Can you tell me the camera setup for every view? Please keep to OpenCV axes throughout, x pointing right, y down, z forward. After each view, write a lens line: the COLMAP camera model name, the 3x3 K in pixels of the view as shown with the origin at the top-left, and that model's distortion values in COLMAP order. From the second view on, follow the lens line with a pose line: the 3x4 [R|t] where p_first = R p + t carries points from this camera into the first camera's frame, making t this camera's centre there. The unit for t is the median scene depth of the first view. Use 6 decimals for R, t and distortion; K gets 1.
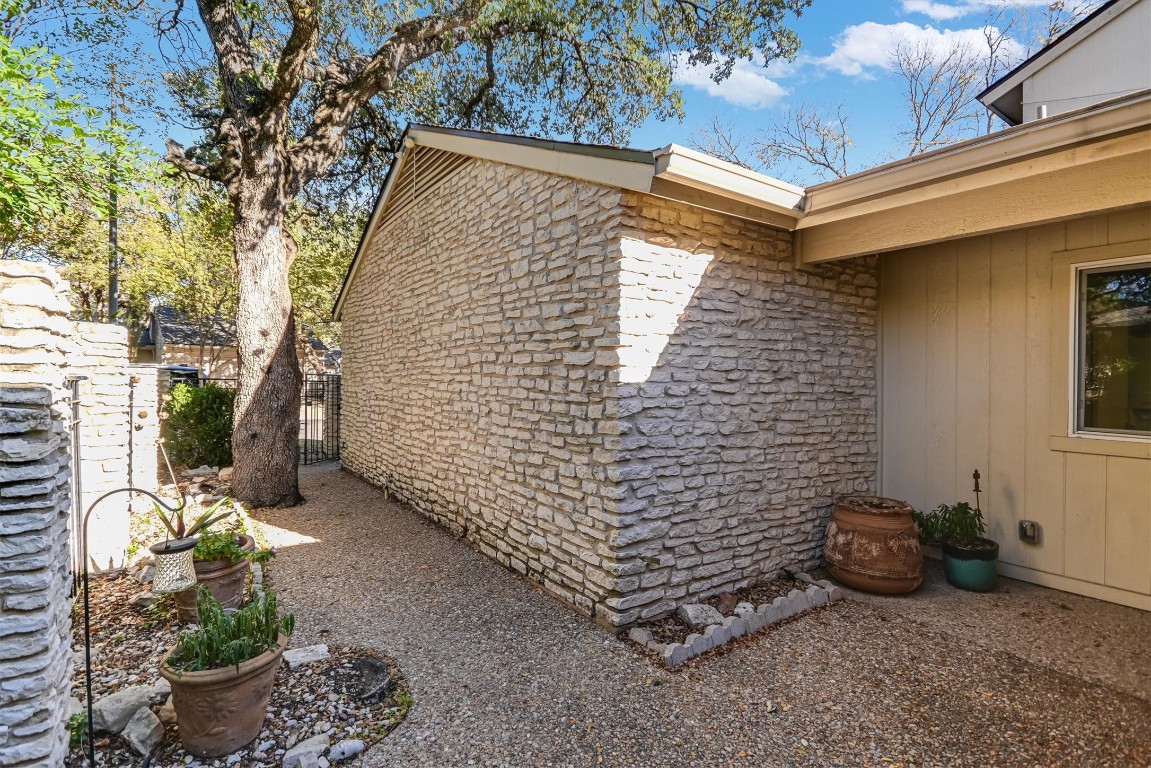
lens RADIAL K [[558.6, 0, 575.5], [0, 558.6, 384.0], [0, 0, 1]] dist [0.002366, 0.000294]
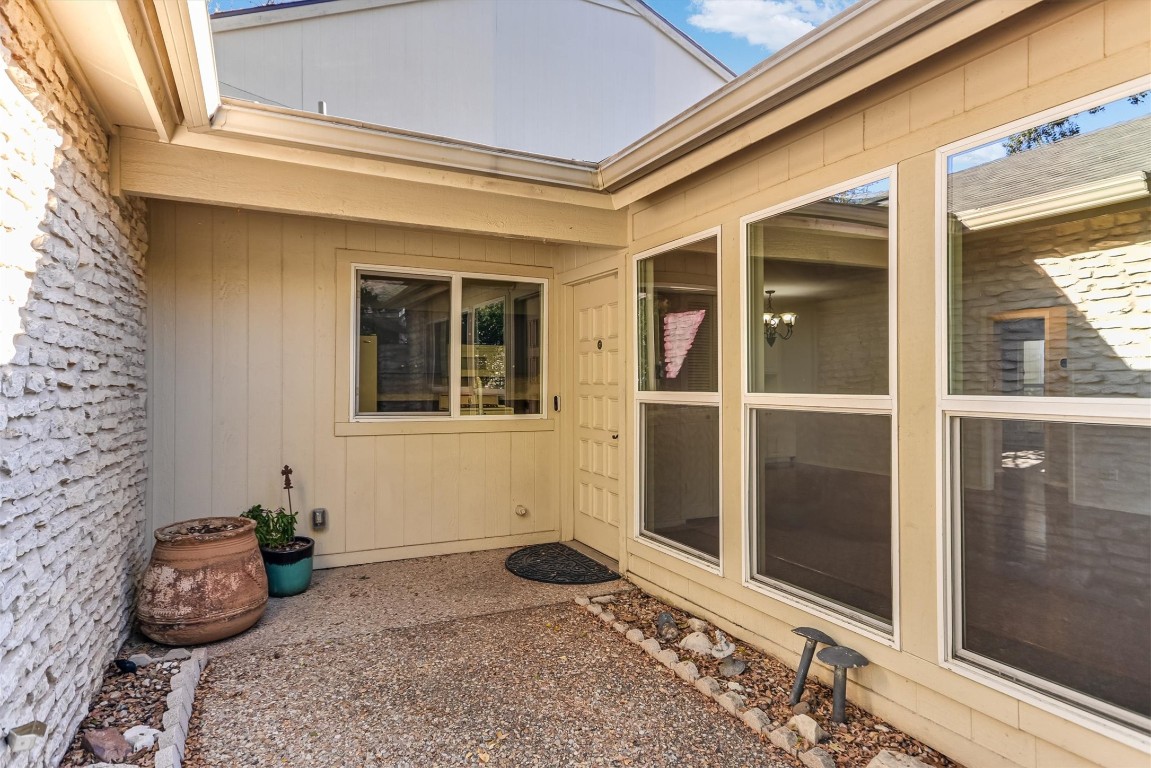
lens RADIAL K [[658.6, 0, 575.5], [0, 658.6, 384.0], [0, 0, 1]] dist [0.038032, 0.000397]
pose [[0.149845, -0.012476, 0.988631, -0.326691], [0.008444, 0.999900, 0.011338, 0.009700], [-0.988673, 0.006649, 0.149936, 0.382191]]
